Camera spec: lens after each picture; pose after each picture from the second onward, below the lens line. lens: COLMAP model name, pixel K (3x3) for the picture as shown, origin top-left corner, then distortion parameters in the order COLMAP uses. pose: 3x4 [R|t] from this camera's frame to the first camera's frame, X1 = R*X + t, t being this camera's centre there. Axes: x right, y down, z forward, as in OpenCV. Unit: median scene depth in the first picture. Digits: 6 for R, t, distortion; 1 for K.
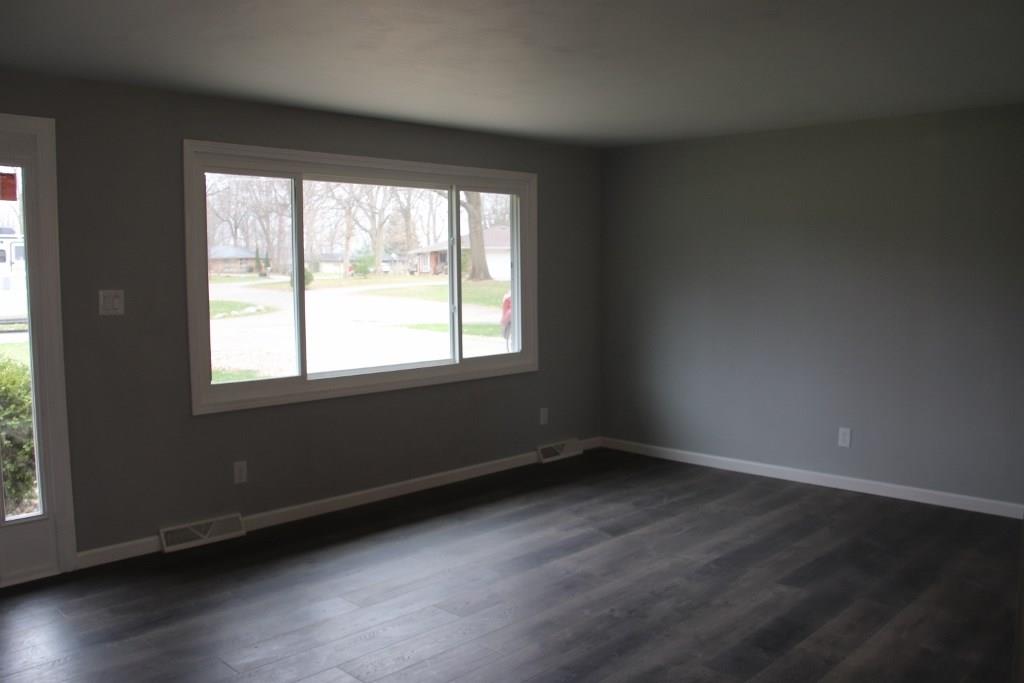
lens RADIAL K [[858.8, 0, 520.9], [0, 858.8, 347.0], [0, 0, 1]] dist [-0.170419, 0.124835]
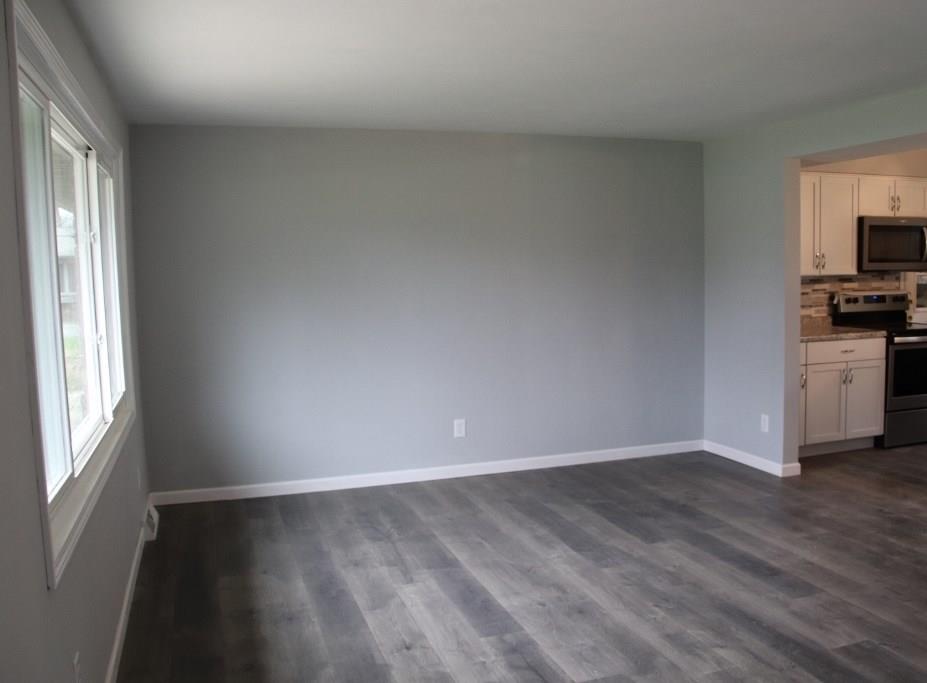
lens RADIAL K [[840.7, 0, 461.3], [0, 840.7, 387.3], [0, 0, 1]] dist [-0.133587, 0.000000]
pose [[0.465779, -0.133151, 0.874826, -0.649570], [0.105105, 0.989941, 0.094711, -0.055710], [-0.878637, 0.047834, 0.475089, 0.555995]]
